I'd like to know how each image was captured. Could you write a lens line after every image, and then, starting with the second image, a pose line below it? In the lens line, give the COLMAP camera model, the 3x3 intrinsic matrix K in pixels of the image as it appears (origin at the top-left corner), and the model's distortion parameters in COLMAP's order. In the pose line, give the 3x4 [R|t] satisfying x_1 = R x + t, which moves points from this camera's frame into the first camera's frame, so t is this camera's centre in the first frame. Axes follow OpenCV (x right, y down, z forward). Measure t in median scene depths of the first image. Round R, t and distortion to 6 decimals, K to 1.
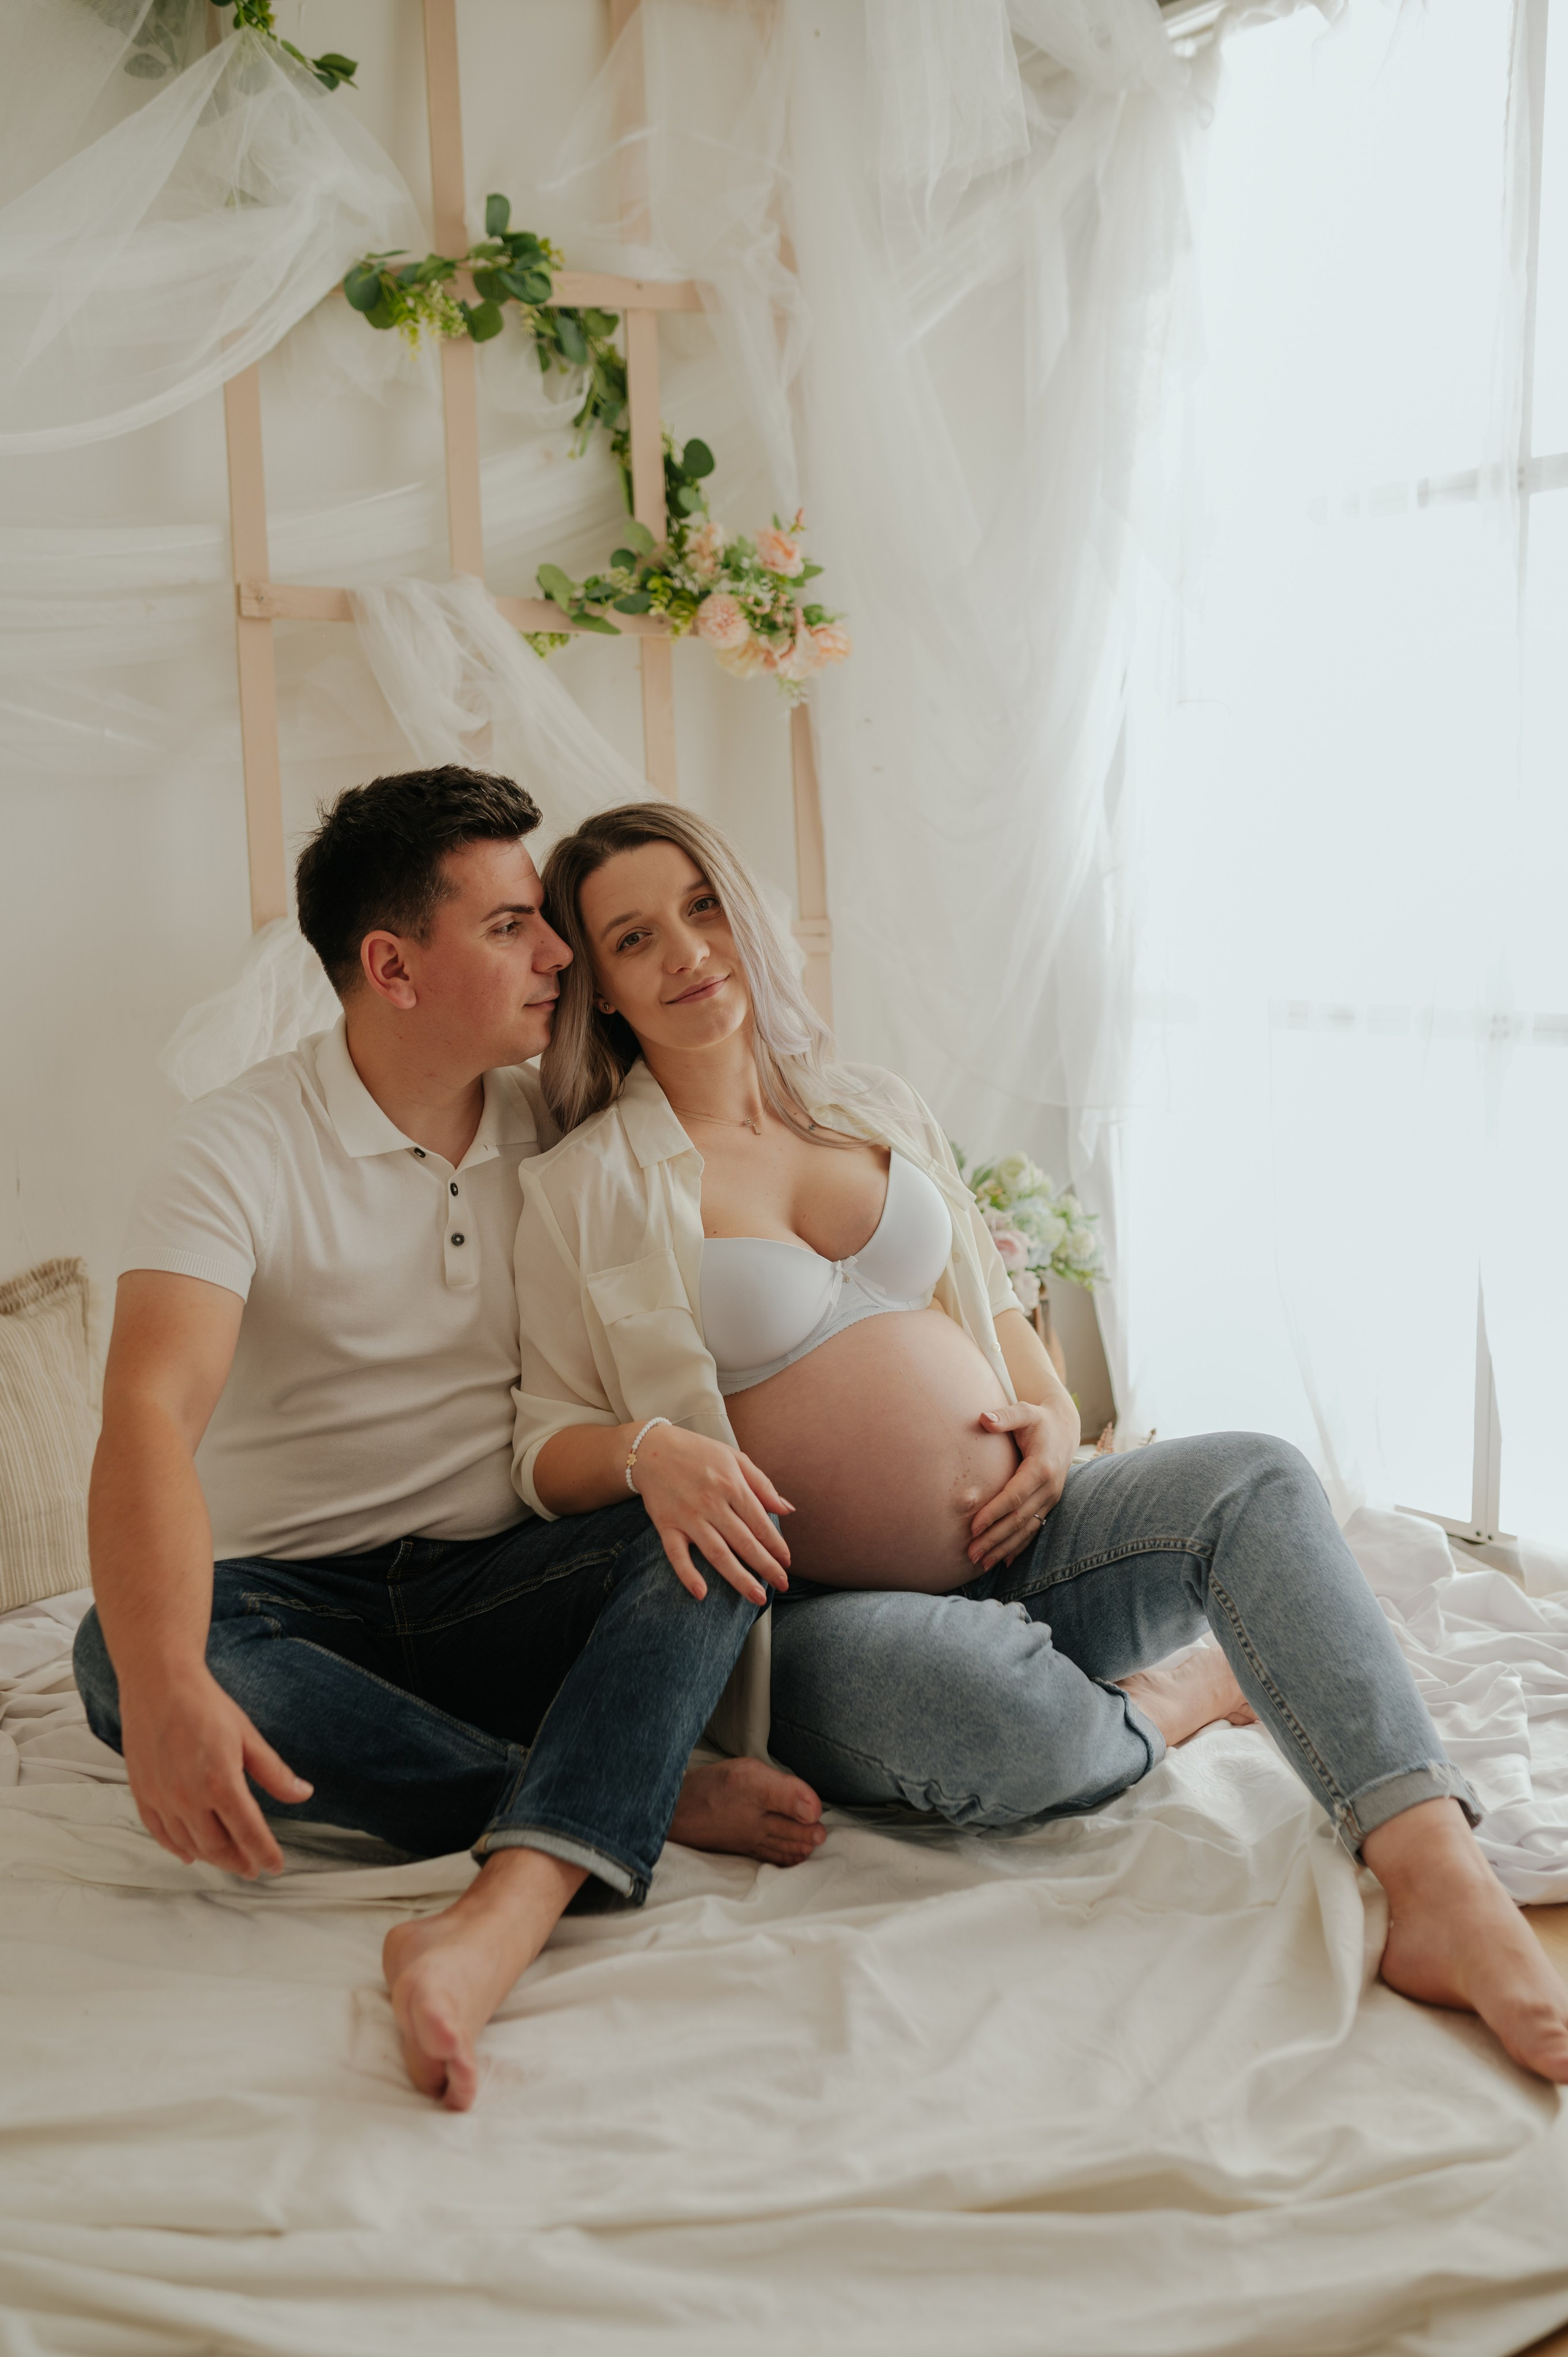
lens RADIAL K [[2239.3, 0, 780.2], [0, 2239.3, 1184.3], [0, 0, 1]] dist [-0.051322, 0.000000]
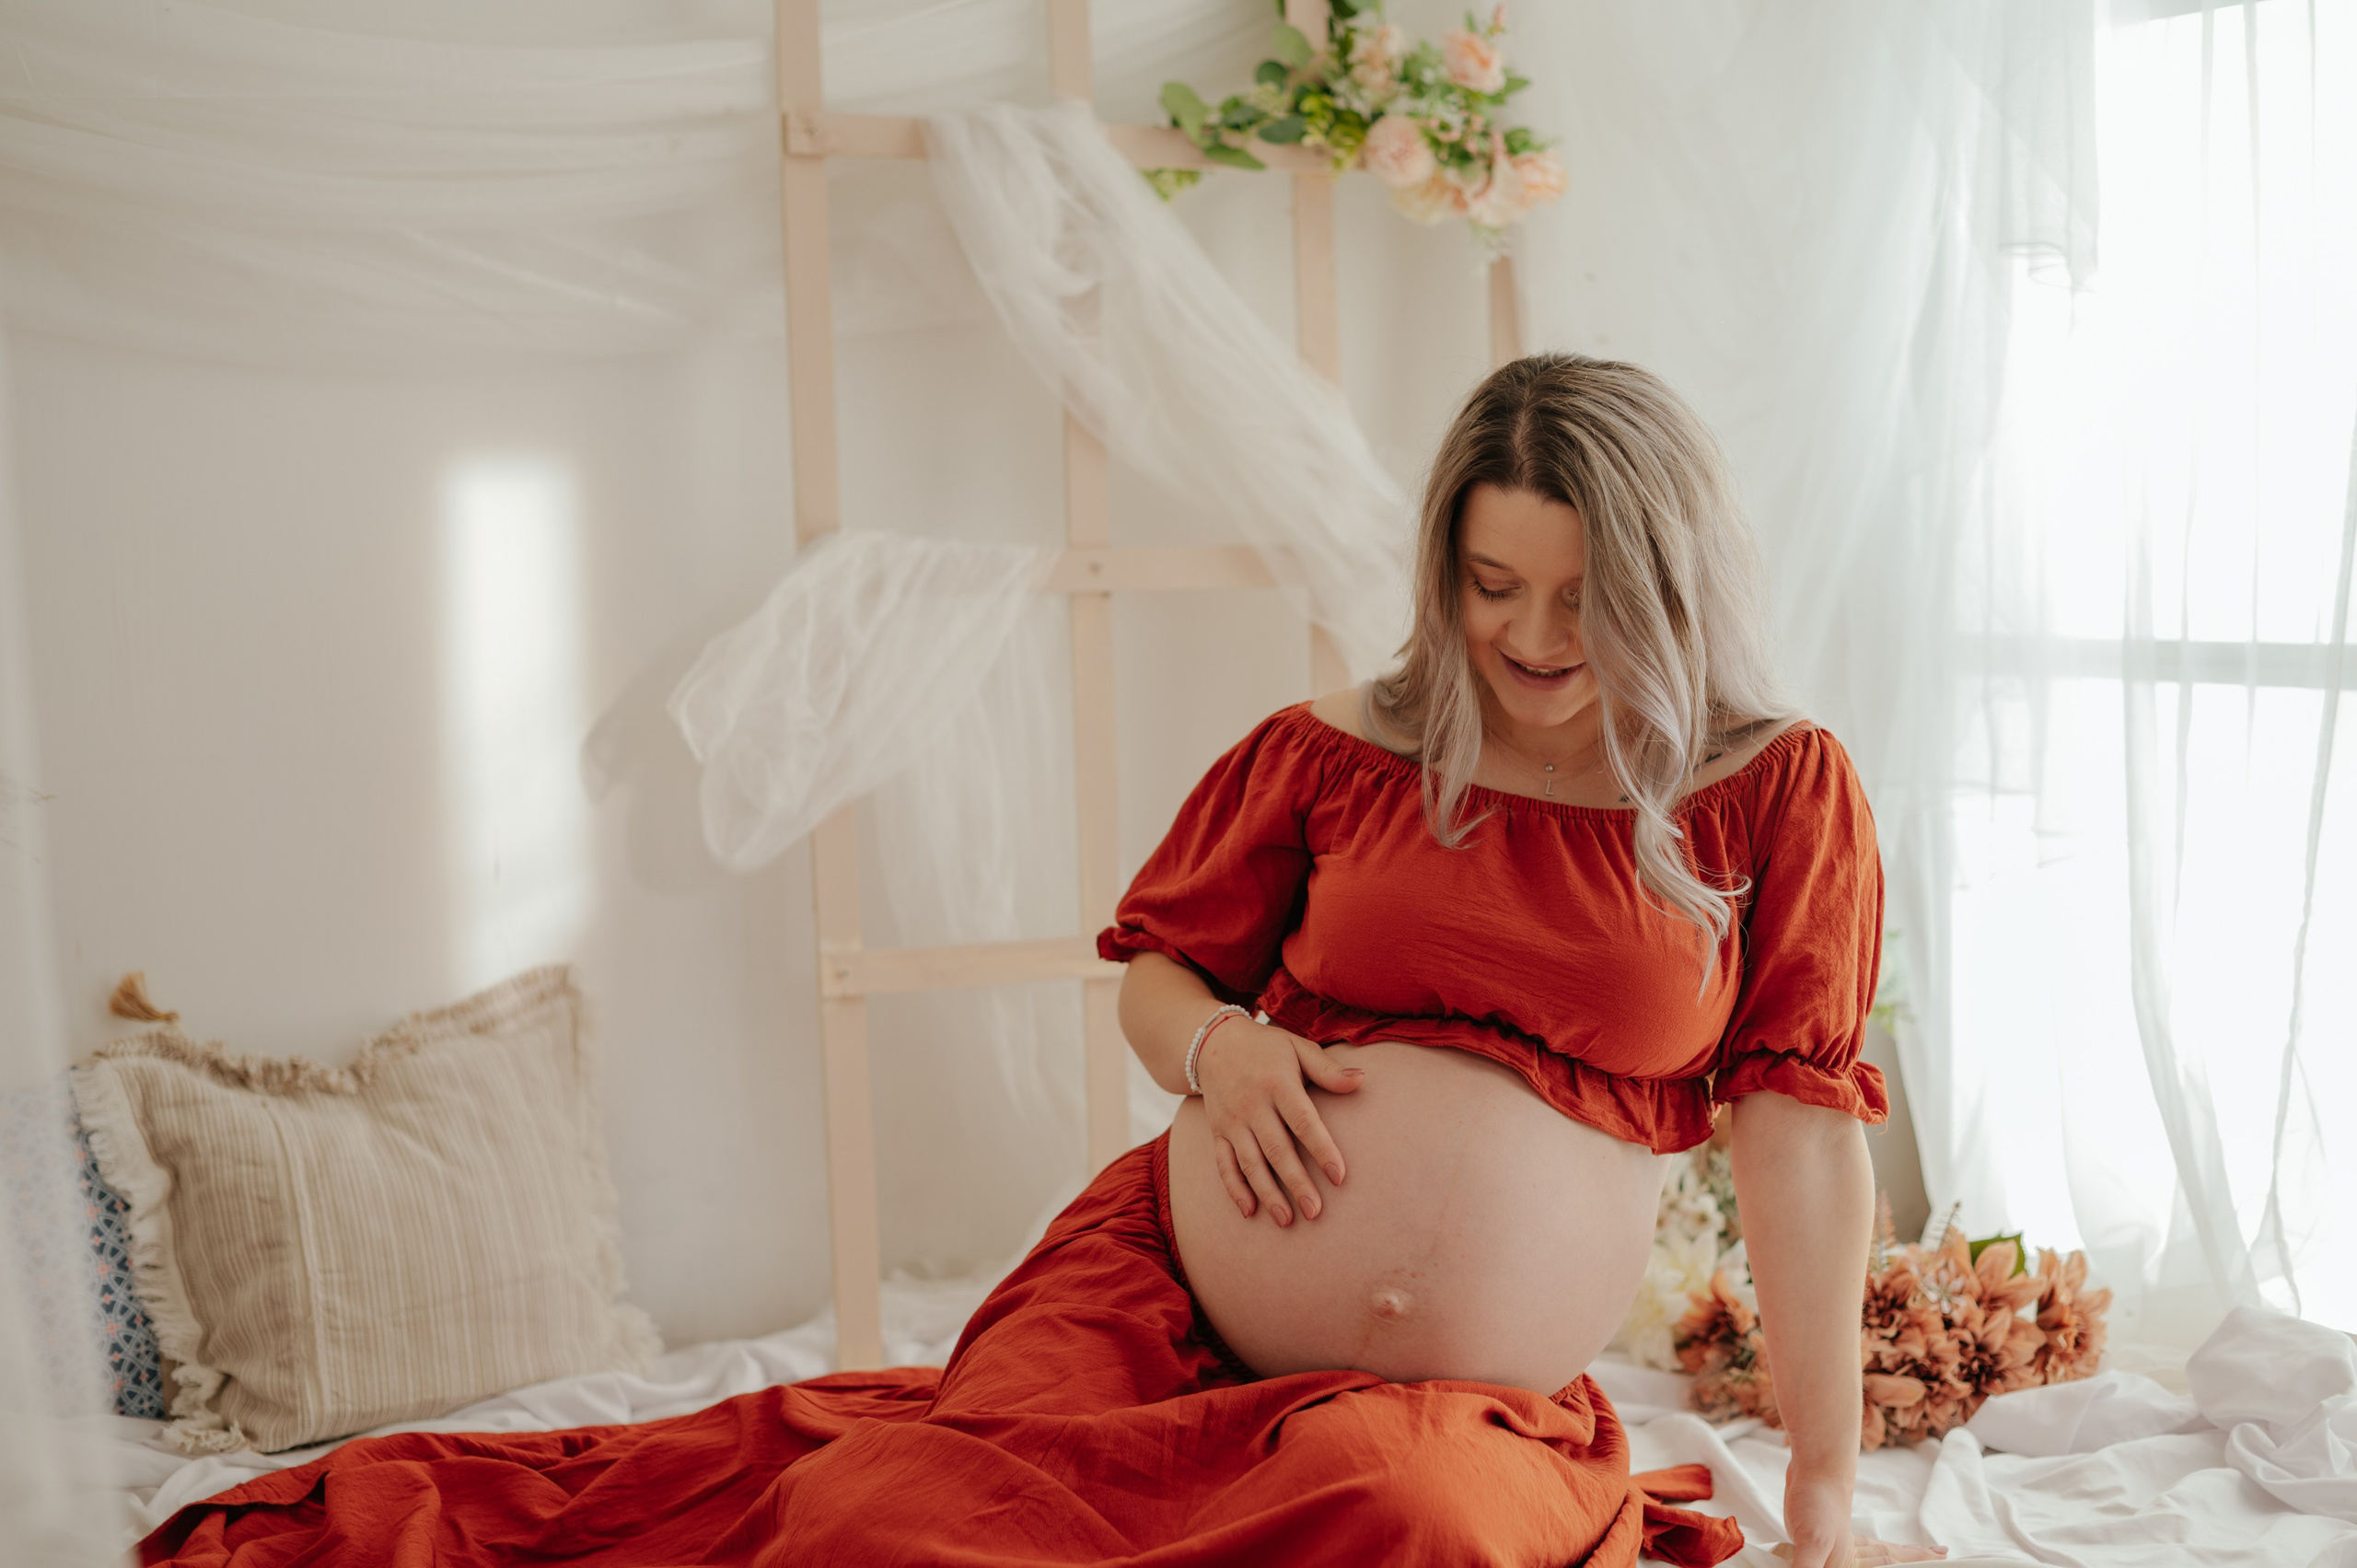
lens RADIAL K [[3391.9, 0, 1169.9], [0, 3391.9, 781.1], [0, 0, 1]] dist [0.002672, 0.000000]
pose [[0.993673, 0.005020, -0.112200, 0.028479], [-0.011585, 0.998253, -0.057939, 0.034694], [0.111713, 0.058872, 0.991995, -0.162241]]
